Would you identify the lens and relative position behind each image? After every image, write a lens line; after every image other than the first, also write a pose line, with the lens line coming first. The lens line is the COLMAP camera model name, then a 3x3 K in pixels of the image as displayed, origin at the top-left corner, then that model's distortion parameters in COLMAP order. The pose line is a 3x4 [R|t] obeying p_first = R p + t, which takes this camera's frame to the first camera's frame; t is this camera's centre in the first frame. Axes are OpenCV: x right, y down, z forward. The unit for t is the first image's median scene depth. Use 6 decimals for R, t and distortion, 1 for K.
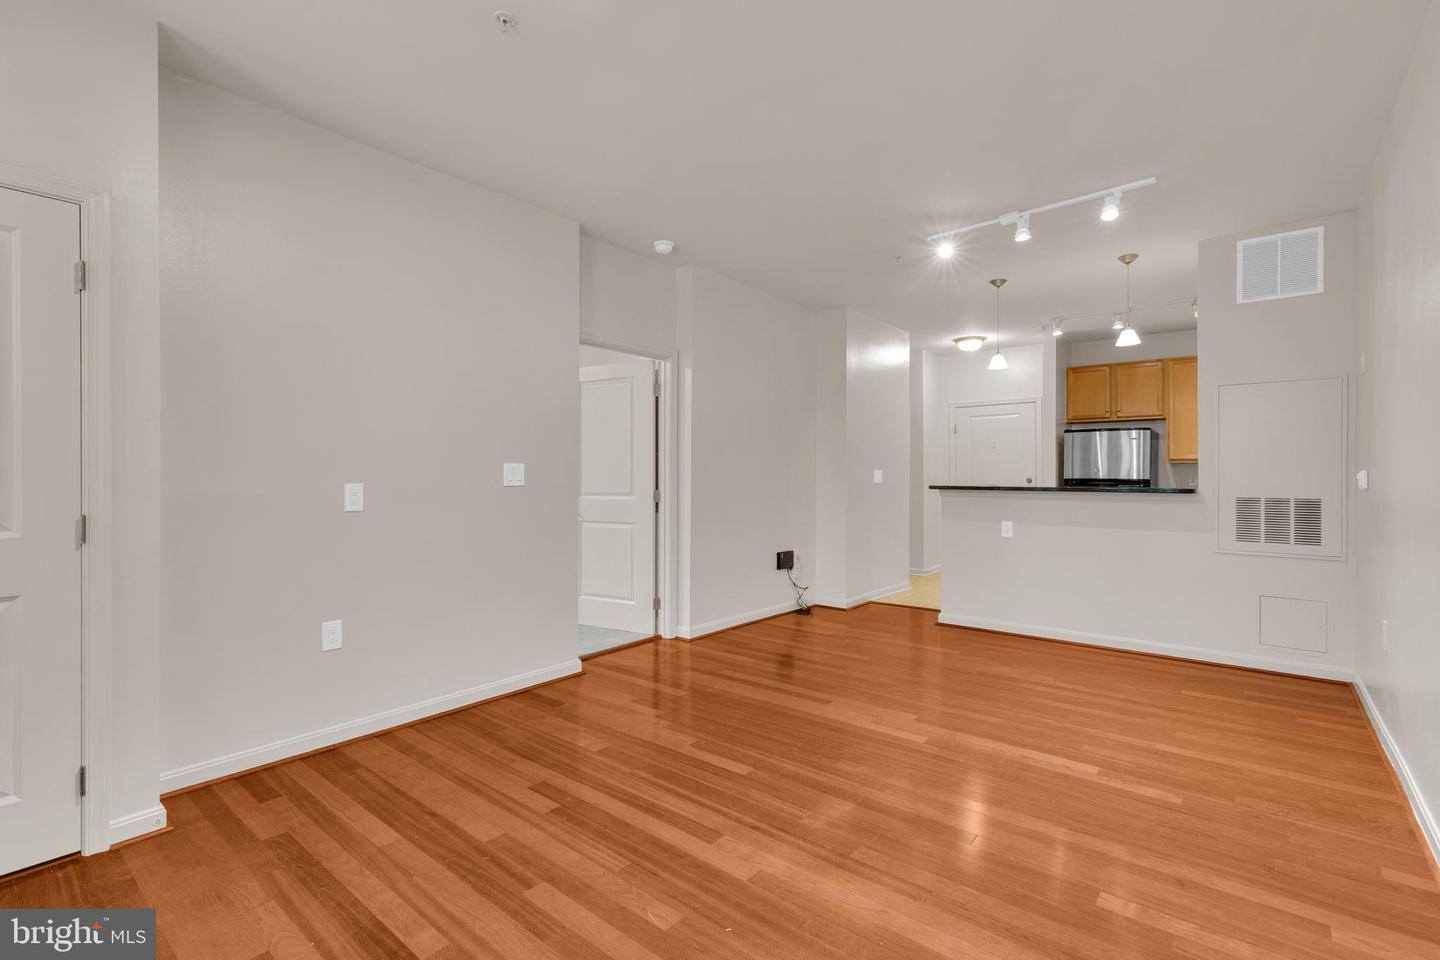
lens RADIAL K [[645.9, 0, 738.5], [0, 645.9, 478.5], [0, 0, 1]] dist [0.001034, 0.000470]
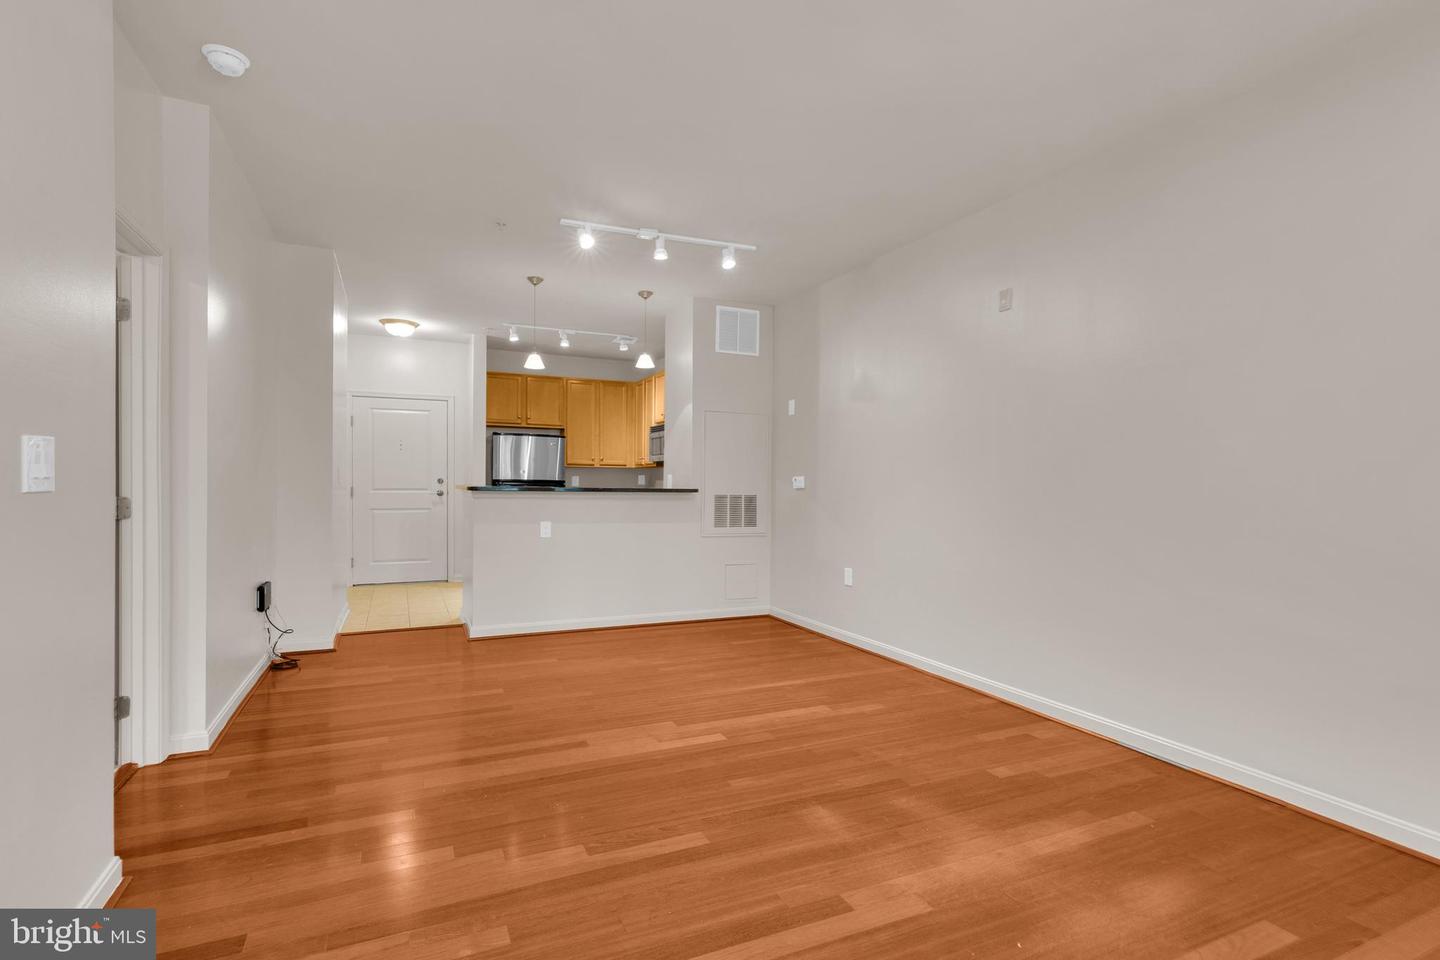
lens RADIAL K [[648.6, 0, 693.5], [0, 648.6, 485.6], [0, 0, 1]] dist [0.002666, 0.000309]
pose [[0.477595, -0.001989, 0.878578, -0.459430], [-0.008116, 0.999945, 0.006675, 0.001594], [-0.878543, -0.010319, 0.477552, 0.402726]]
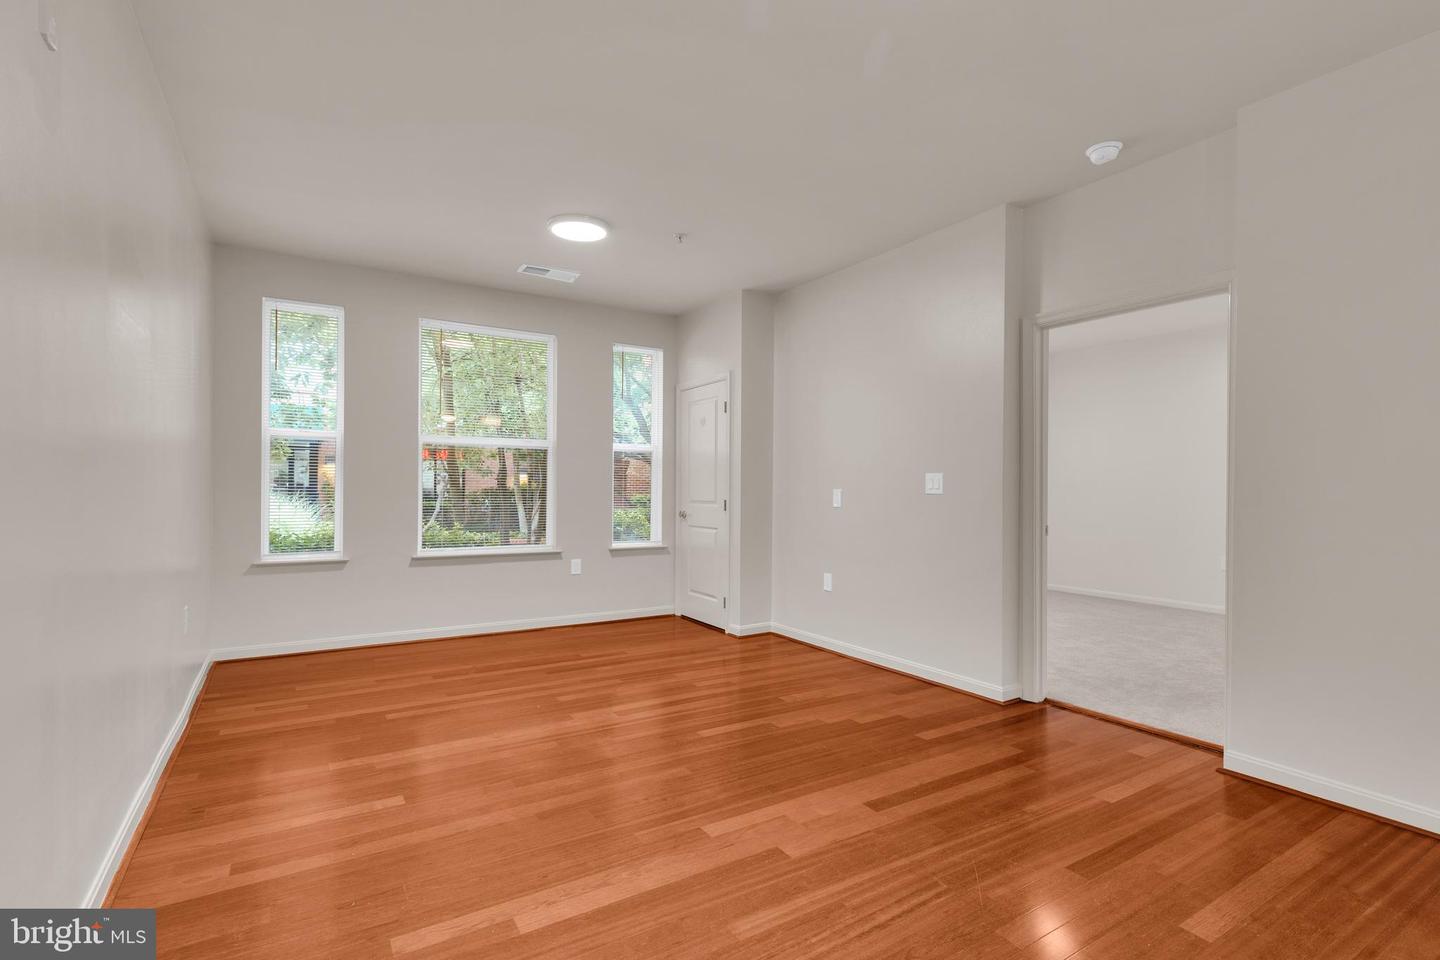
lens RADIAL K [[645.9, 0, 738.5], [0, 645.9, 478.5], [0, 0, 1]] dist [0.001034, 0.000470]
pose [[-0.291659, -0.016889, -0.956373, 0.726576], [-0.008860, 0.999849, -0.014955, 0.004374], [0.956481, 0.004111, -0.291765, 0.907432]]
